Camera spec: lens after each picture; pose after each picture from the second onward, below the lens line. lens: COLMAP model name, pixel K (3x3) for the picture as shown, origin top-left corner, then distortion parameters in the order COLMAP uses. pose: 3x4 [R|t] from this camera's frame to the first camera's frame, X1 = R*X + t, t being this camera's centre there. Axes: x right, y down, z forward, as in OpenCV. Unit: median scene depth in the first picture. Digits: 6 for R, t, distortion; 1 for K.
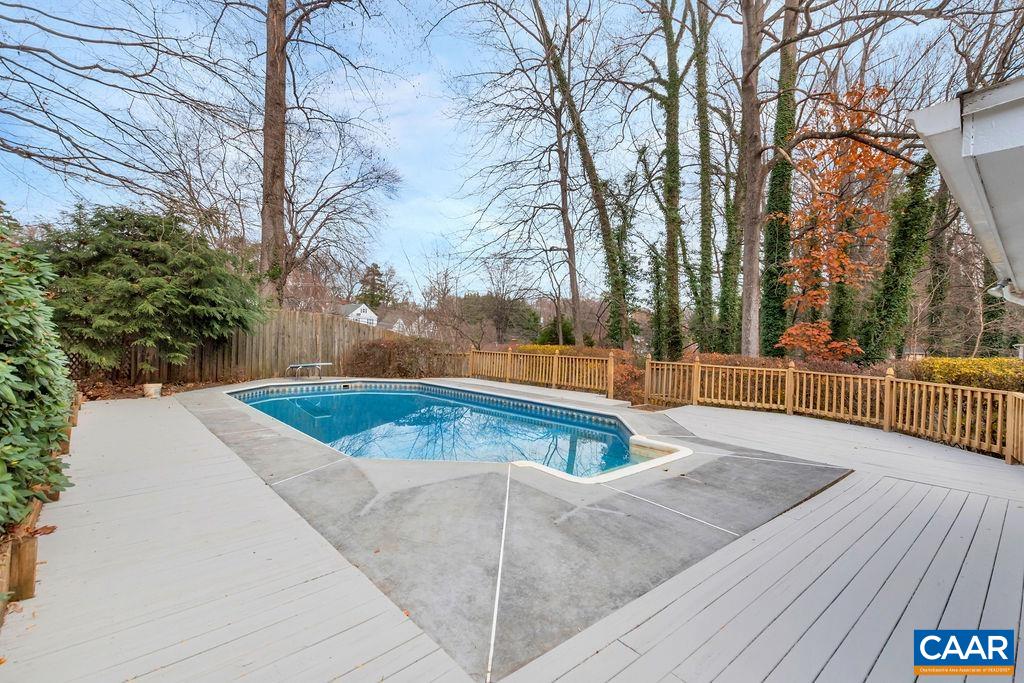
lens RADIAL K [[471.8, 0, 515.1], [0, 471.8, 344.3], [0, 0, 1]] dist [0.002793, -0.003564]
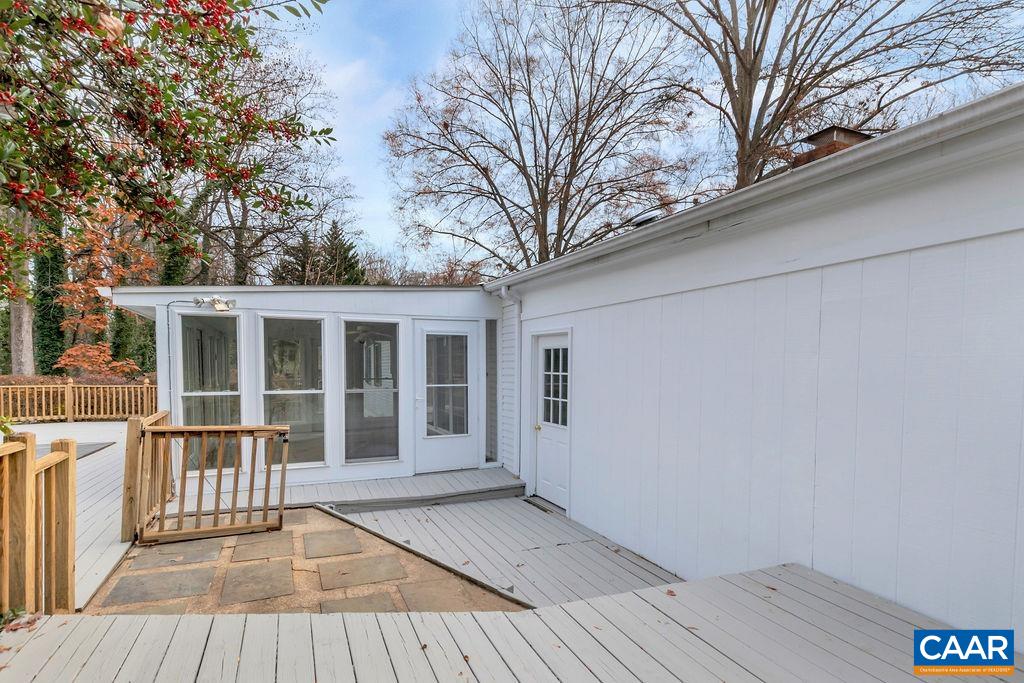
lens RADIAL K [[471.8, 0, 480.4], [0, 471.8, 378.6], [0, 0, 1]] dist [0.002793, -0.003564]
pose [[0.328122, -0.050347, 0.943293, -0.198032], [0.022071, 0.998715, 0.045628, 0.004883], [-0.944377, 0.005848, 0.328812, -0.371061]]
